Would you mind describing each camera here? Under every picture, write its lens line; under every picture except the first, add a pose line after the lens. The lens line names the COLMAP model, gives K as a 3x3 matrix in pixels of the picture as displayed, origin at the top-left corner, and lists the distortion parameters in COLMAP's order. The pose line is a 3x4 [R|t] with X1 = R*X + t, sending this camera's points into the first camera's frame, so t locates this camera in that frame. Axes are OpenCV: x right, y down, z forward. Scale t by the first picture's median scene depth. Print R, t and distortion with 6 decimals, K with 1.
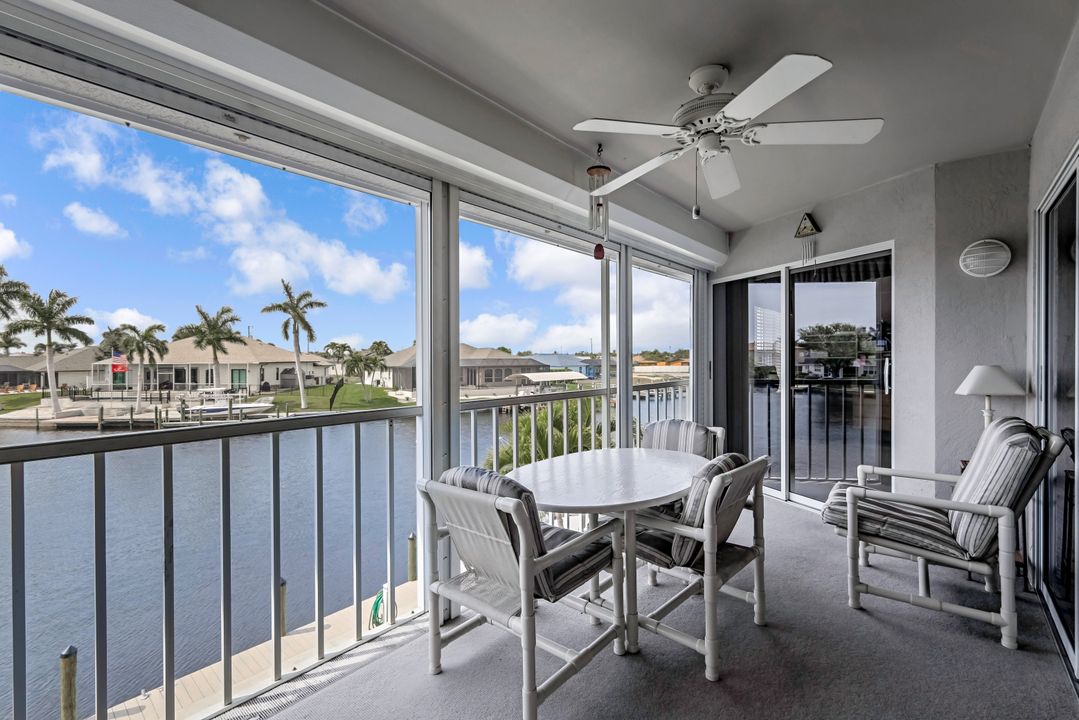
lens RADIAL K [[489.4, 0, 531.6], [0, 489.4, 358.0], [0, 0, 1]] dist [0.004524, 0.000950]
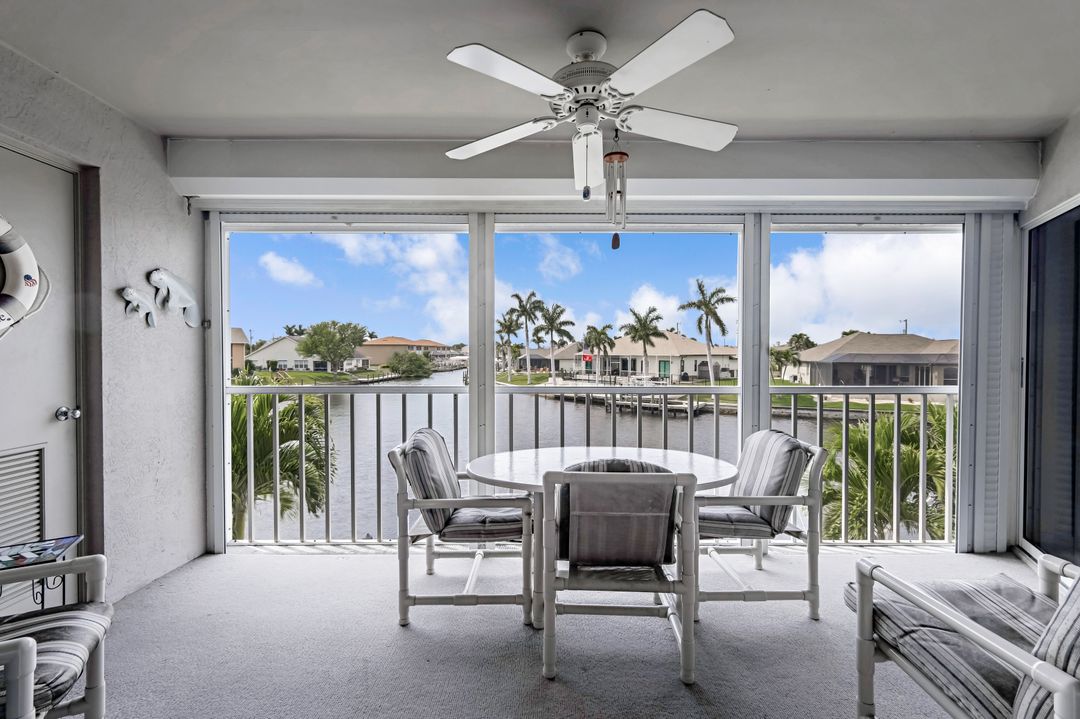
lens RADIAL K [[489.8, 0, 541.4], [0, 489.8, 358.5], [0, 0, 1]] dist [0.004524, 0.000950]
pose [[0.638733, 0.017894, -0.769220, 0.115199], [-0.007370, 0.999826, 0.017138, 0.000361], [0.769393, -0.005277, 0.638754, 0.037755]]
